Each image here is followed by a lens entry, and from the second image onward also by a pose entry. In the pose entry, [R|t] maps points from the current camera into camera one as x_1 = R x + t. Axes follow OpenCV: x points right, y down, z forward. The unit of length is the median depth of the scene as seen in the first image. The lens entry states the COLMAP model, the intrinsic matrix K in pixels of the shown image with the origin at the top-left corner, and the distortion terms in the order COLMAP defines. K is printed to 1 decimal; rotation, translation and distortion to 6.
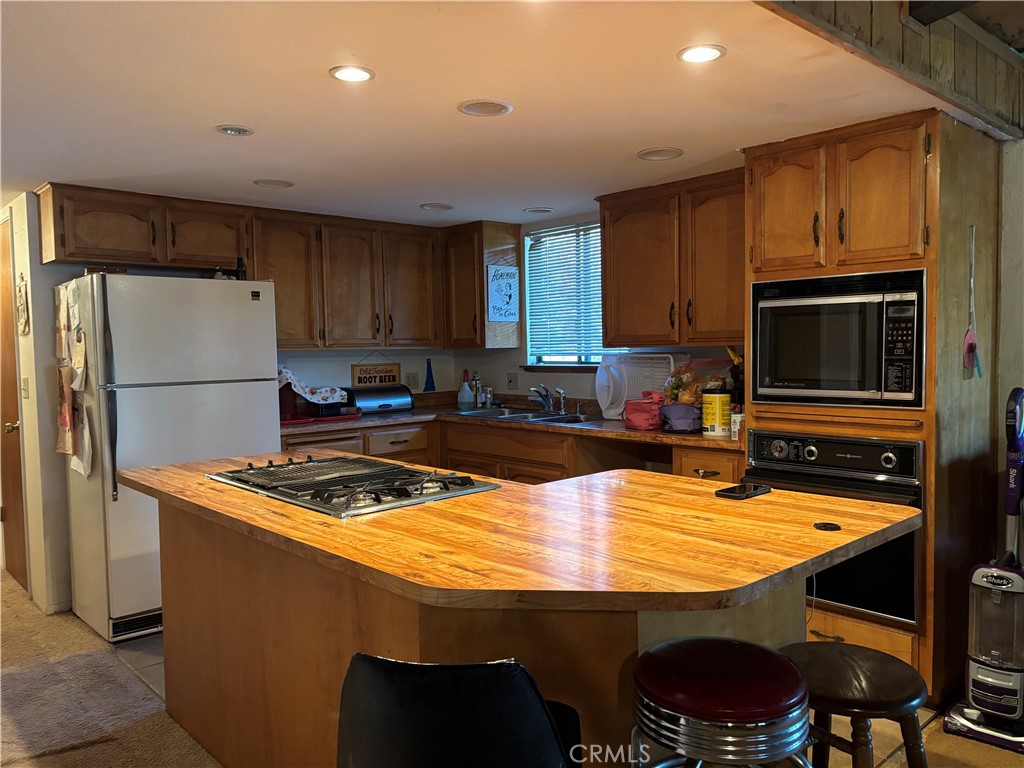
lens RADIAL K [[772.3, 0, 517.7], [0, 772.3, 387.1], [0, 0, 1]] dist [0.046406, -0.036538]
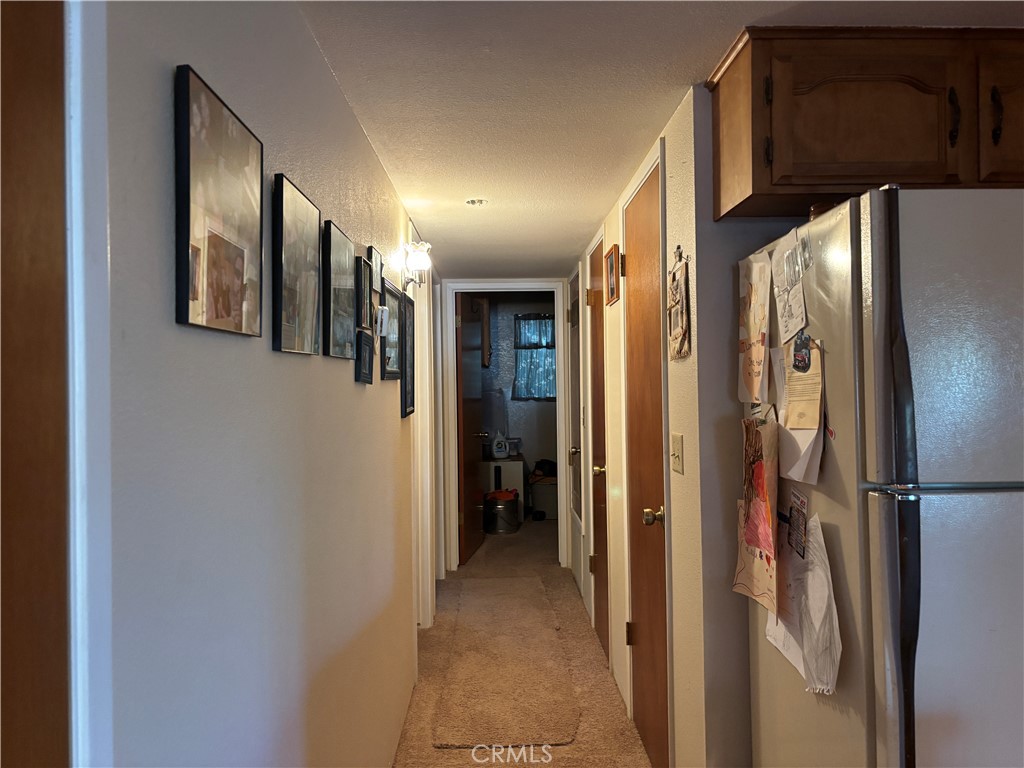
lens RADIAL K [[772.3, 0, 508.0], [0, 772.3, 378.6], [0, 0, 1]] dist [0.046406, -0.036538]
pose [[0.747589, 0.001639, -0.664160, -0.368379], [-0.031028, 0.998991, -0.032460, -0.031462], [0.663436, 0.044874, 0.746886, 0.527027]]
